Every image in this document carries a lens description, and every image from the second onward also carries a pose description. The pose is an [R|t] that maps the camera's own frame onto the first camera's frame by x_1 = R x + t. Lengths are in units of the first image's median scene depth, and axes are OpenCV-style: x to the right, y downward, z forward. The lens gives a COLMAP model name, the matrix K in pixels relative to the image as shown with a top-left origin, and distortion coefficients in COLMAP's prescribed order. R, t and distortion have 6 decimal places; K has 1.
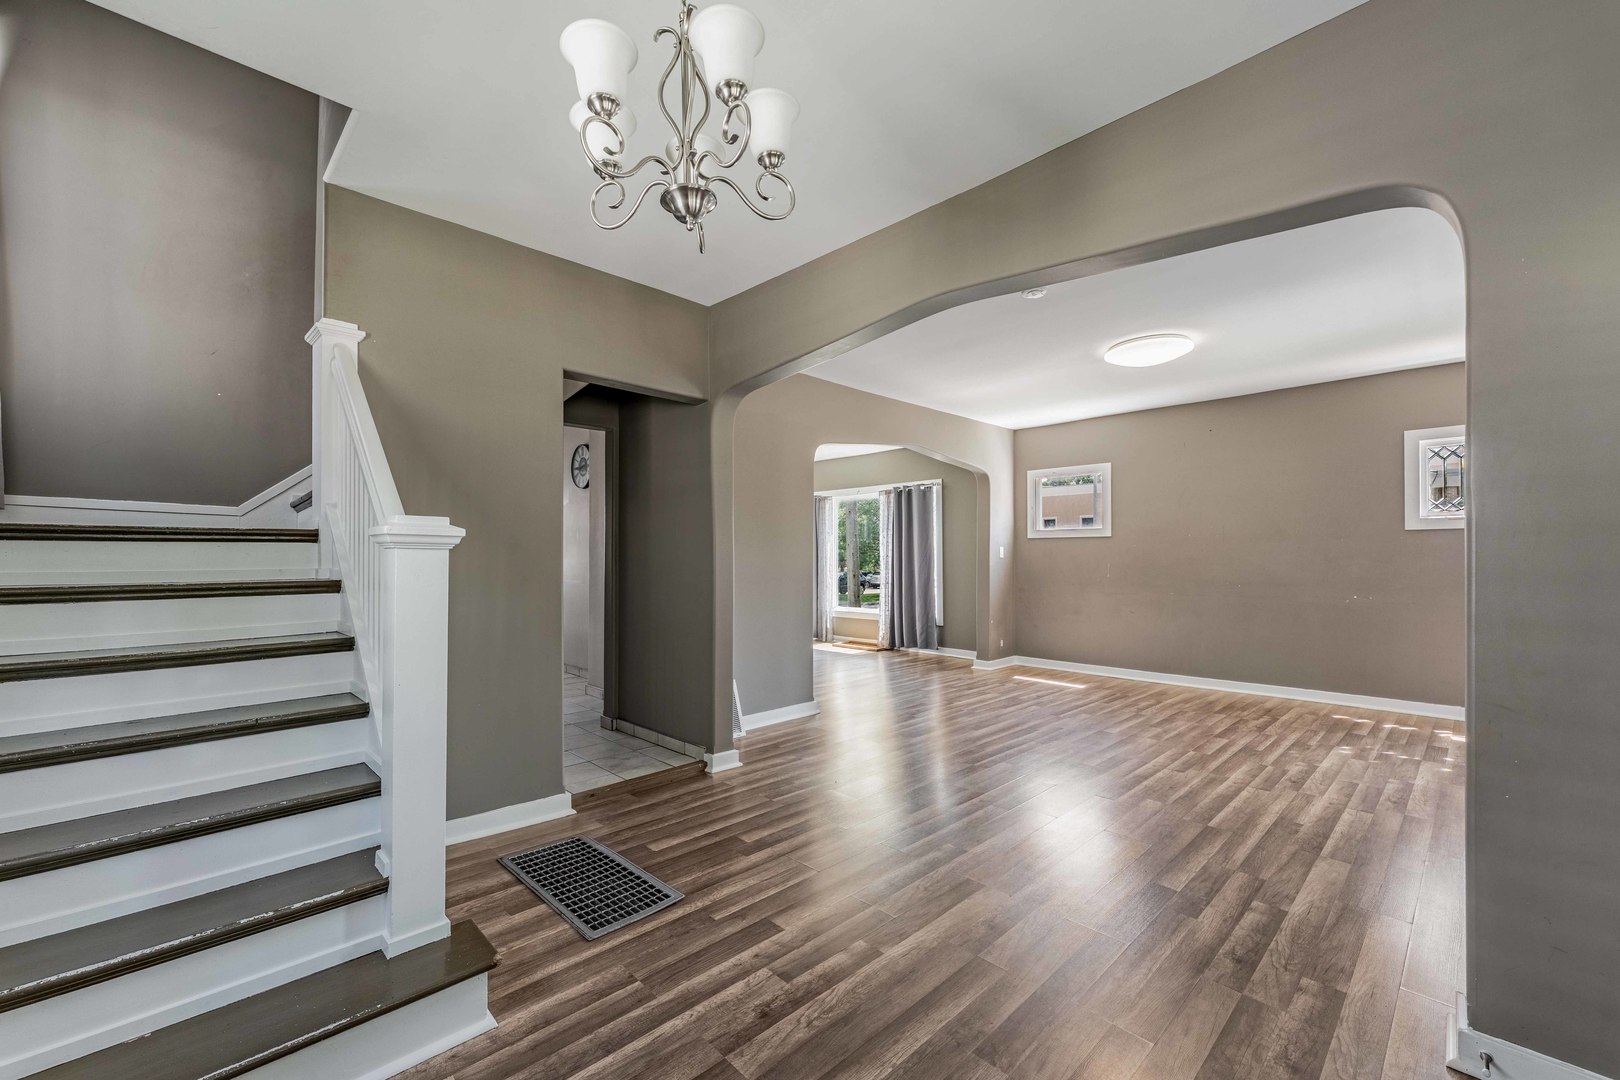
lens RADIAL K [[659.4, 0, 808.5], [0, 659.4, 553.8], [0, 0, 1]] dist [0.002259, -0.000810]
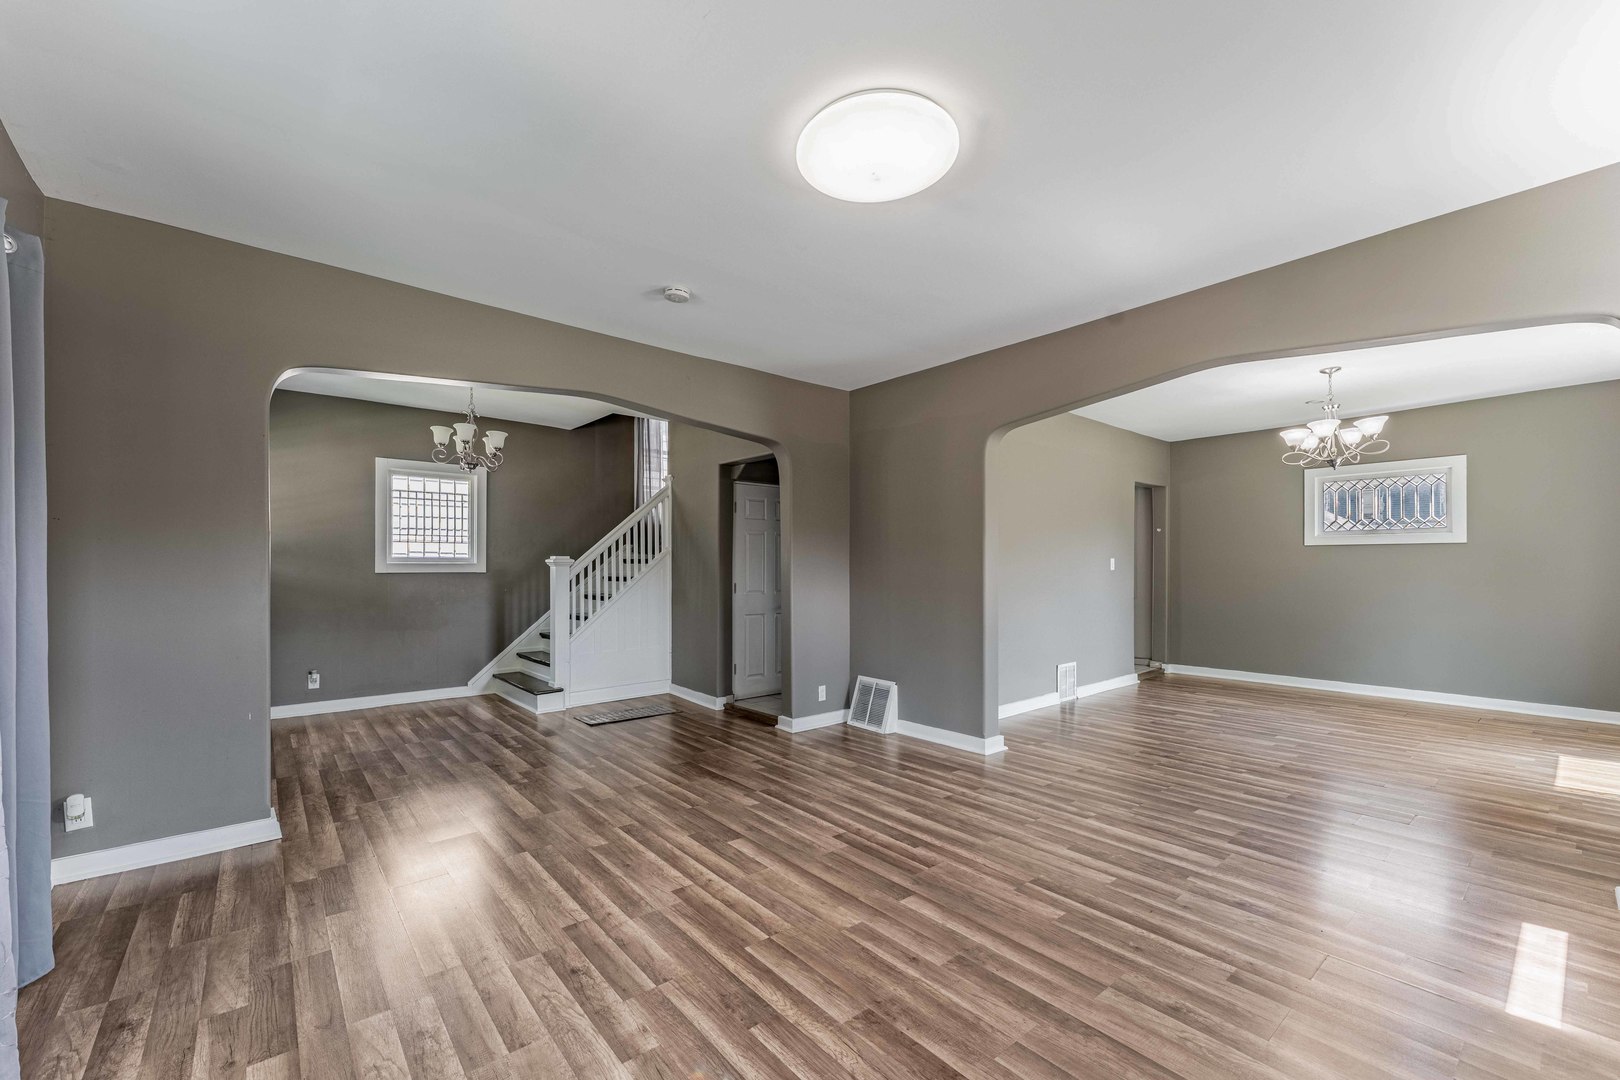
lens RADIAL K [[659.4, 0, 805.0], [0, 659.4, 579.3], [0, 0, 1]] dist [0.002259, -0.000810]
pose [[-0.075211, 0.019616, -0.996975, 1.277665], [0.004521, 0.999803, 0.019330, 0.003284], [0.997157, -0.003053, -0.075285, 1.243709]]
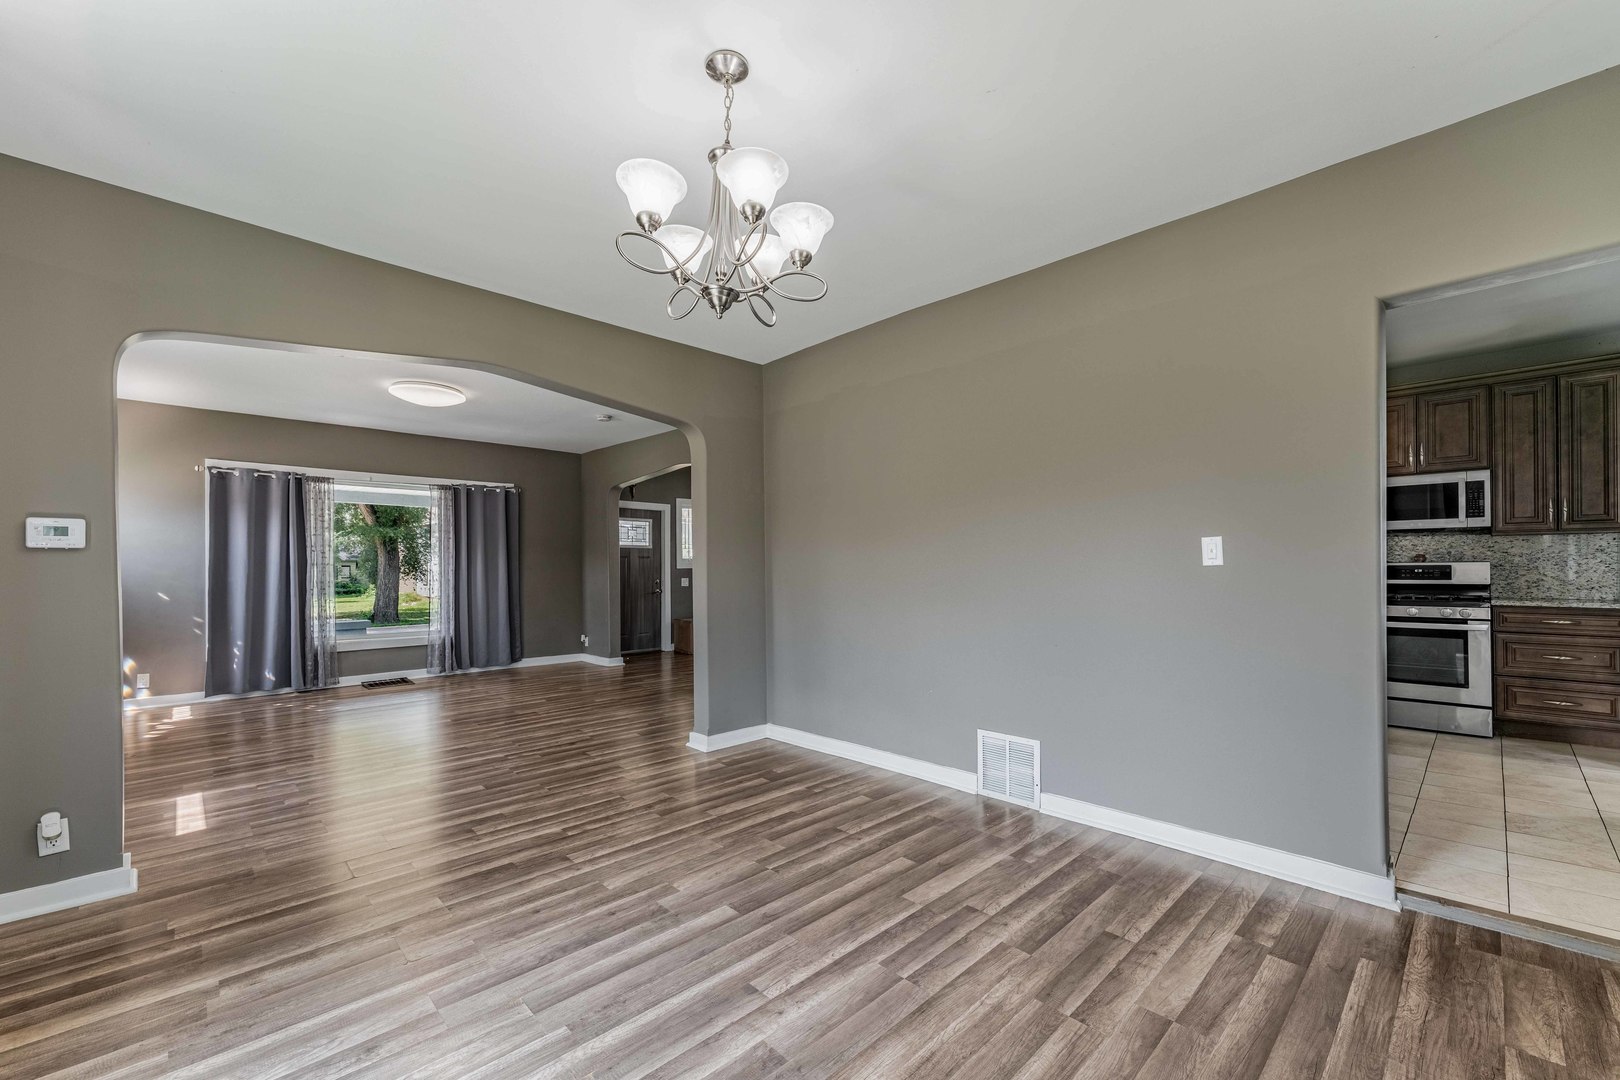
lens RADIAL K [[659.4, 0, 805.2], [0, 659.4, 564.9], [0, 0, 1]] dist [0.002259, -0.000810]
pose [[-0.999874, 0.011356, 0.011119, -0.221384], [0.011325, 0.999932, -0.002894, 0.014920], [-0.011151, -0.002767, -0.999934, 2.763372]]
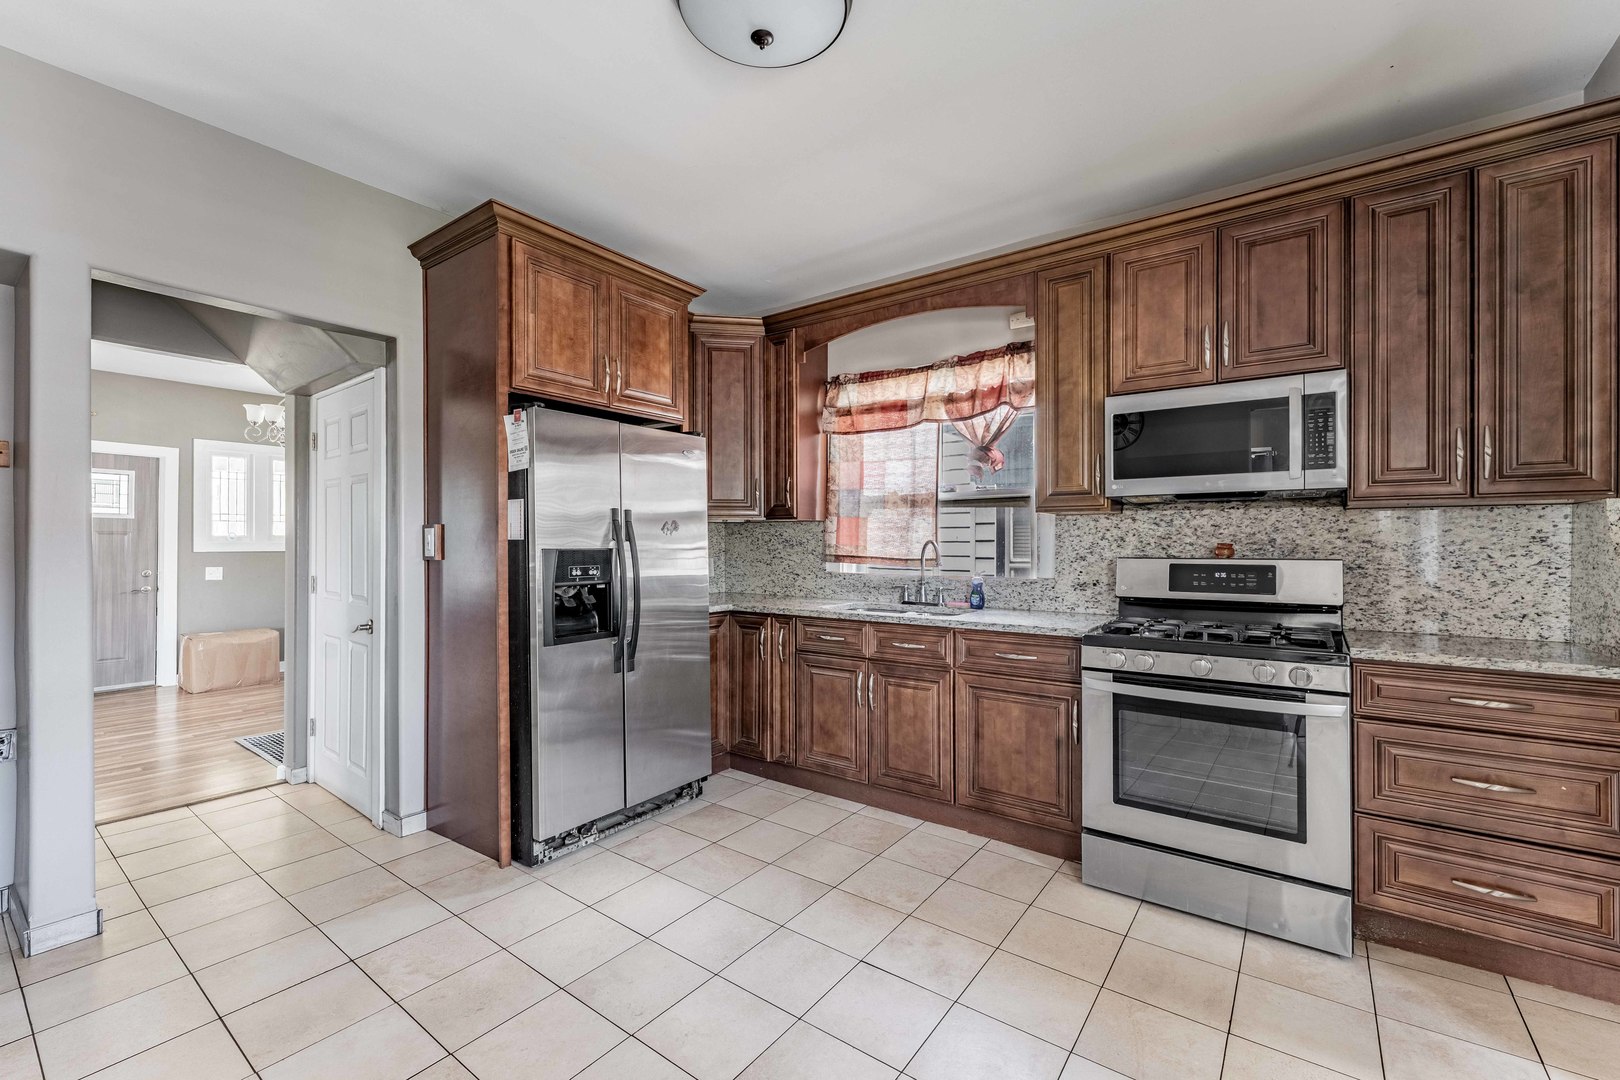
lens RADIAL K [[659.4, 0, 819.7], [0, 659.4, 543.3], [0, 0, 1]] dist [0.002259, -0.000810]
pose [[-0.988460, 0.002850, -0.151452, -0.982808], [0.003221, 0.999992, -0.002204, 0.002736], [0.151445, -0.002667, -0.988462, 1.976700]]
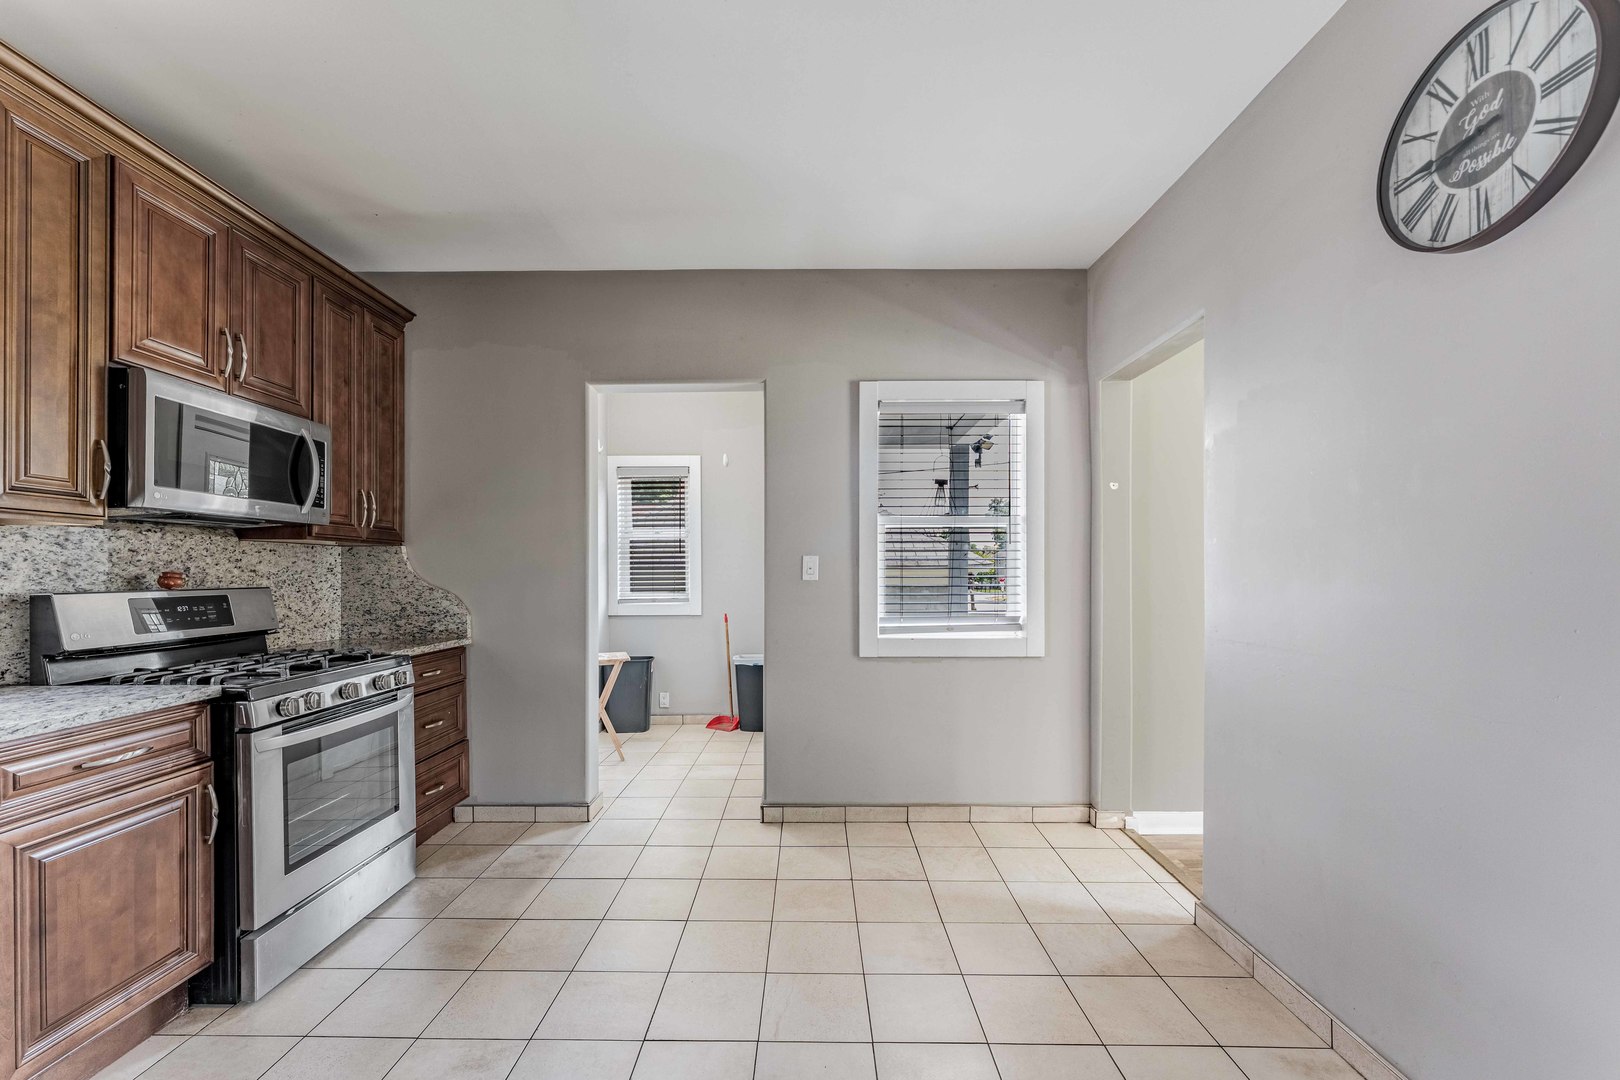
lens RADIAL K [[659.4, 0, 811.5], [0, 659.4, 577.5], [0, 0, 1]] dist [0.002259, -0.000810]
pose [[0.695788, 0.007858, -0.718204, -0.651268], [0.000132, 0.999939, 0.011067, 0.000469], [0.718247, -0.007795, 0.695744, 1.295642]]
